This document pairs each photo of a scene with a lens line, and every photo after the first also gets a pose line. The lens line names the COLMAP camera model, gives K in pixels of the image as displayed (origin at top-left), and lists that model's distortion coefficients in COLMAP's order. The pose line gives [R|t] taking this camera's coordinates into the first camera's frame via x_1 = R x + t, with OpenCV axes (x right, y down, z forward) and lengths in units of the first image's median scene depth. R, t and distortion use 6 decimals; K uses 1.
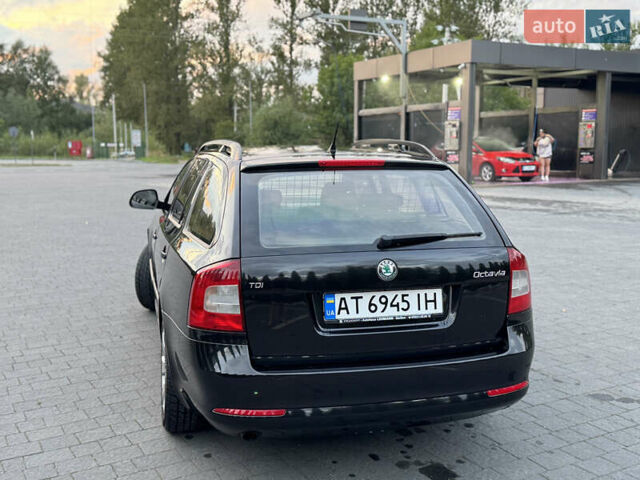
lens RADIAL K [[747.7, 0, 319.8], [0, 747.7, 234.9], [0, 0, 1]] dist [0.086698, 0.000000]
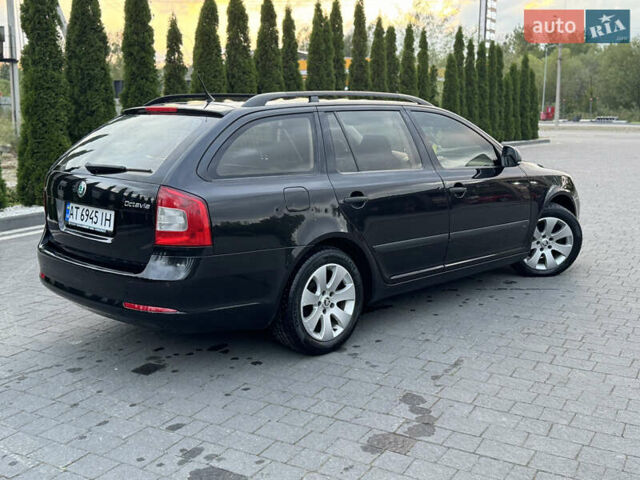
lens RADIAL K [[747.7, 0, 314.8], [0, 747.7, 239.2], [0, 0, 1]] dist [0.086698, 0.000000]
pose [[0.483670, 0.153628, -0.861662, 1.193158], [-0.106883, 0.987474, 0.116063, -0.052730], [0.868700, 0.035961, 0.494032, 0.585706]]
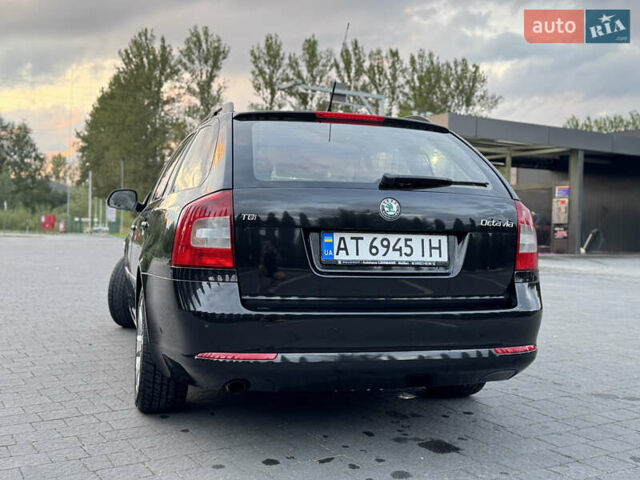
lens RADIAL K [[747.7, 0, 320.1], [0, 747.7, 239.8], [0, 0, 1]] dist [0.086698, 0.000000]
pose [[0.999063, 0.026030, 0.034587, -0.023428], [-0.022146, 0.993872, -0.108294, 0.155872], [-0.037194, 0.107427, 0.993517, 0.068627]]
